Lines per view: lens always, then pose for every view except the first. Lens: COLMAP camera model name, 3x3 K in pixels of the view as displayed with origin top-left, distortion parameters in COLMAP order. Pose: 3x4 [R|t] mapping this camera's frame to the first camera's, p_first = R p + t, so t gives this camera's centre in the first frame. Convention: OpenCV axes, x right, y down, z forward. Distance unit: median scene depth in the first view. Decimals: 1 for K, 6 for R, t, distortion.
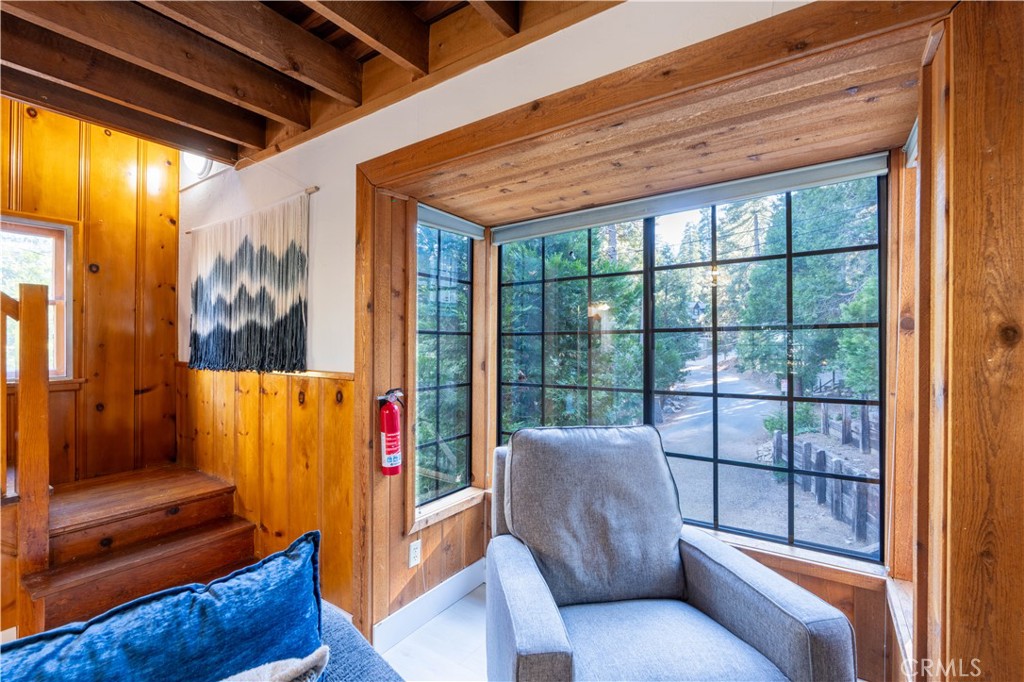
lens RADIAL K [[450.8, 0, 514.6], [0, 450.8, 341.7], [0, 0, 1]] dist [-0.002155, 0.000717]
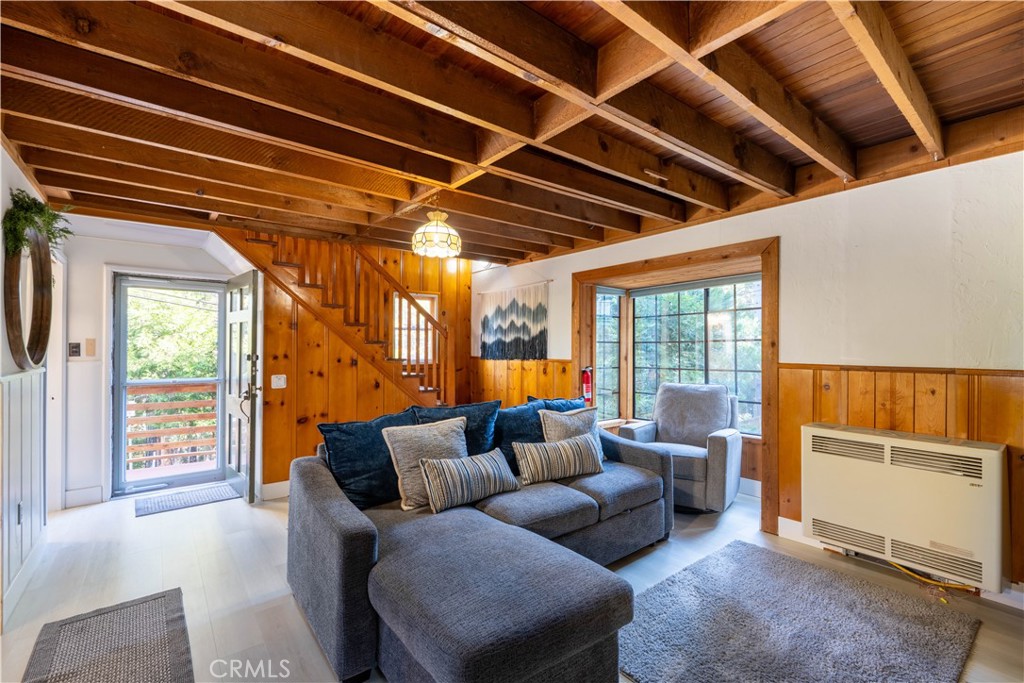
lens RADIAL K [[450.8, 0, 517.1], [0, 450.8, 344.2], [0, 0, 1]] dist [-0.002155, 0.000717]
pose [[0.957645, -0.002888, -0.287937, 0.054008], [0.001962, 0.999992, -0.003506, -0.004001], [0.287945, 0.002793, 0.957643, -1.250526]]
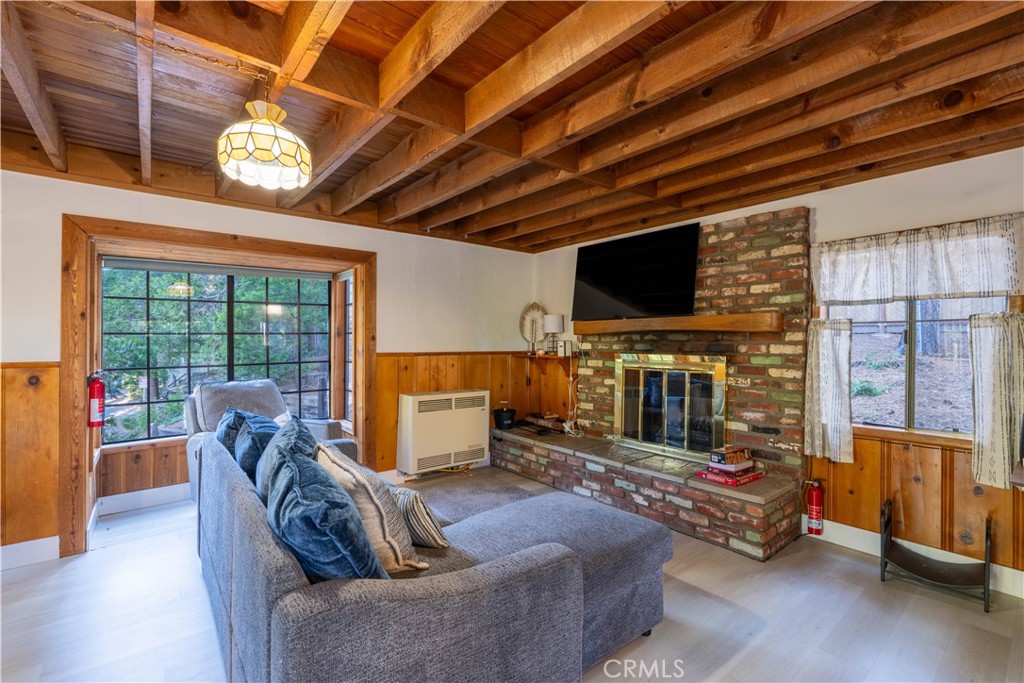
lens RADIAL K [[450.8, 0, 507.9], [0, 450.8, 343.1], [0, 0, 1]] dist [-0.002155, 0.000717]
pose [[0.296714, -0.007241, 0.954939, -1.155609], [-0.003078, 0.999959, 0.008539, -0.003500], [-0.954962, -0.005473, 0.296679, -0.675714]]
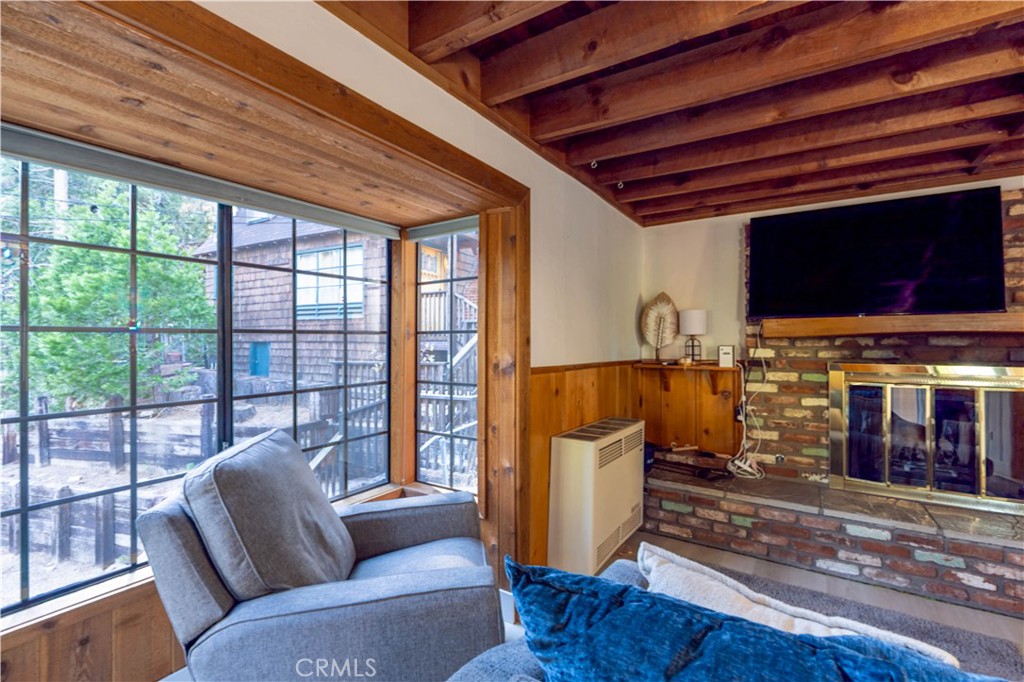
lens RADIAL K [[450.8, 0, 511.8], [0, 450.8, 343.2], [0, 0, 1]] dist [-0.002155, 0.000717]
pose [[-0.009992, -0.002288, 0.999947, -0.587245], [-0.005421, 0.999983, 0.002233, -0.005017], [-0.999935, -0.005398, -0.010004, 0.436868]]
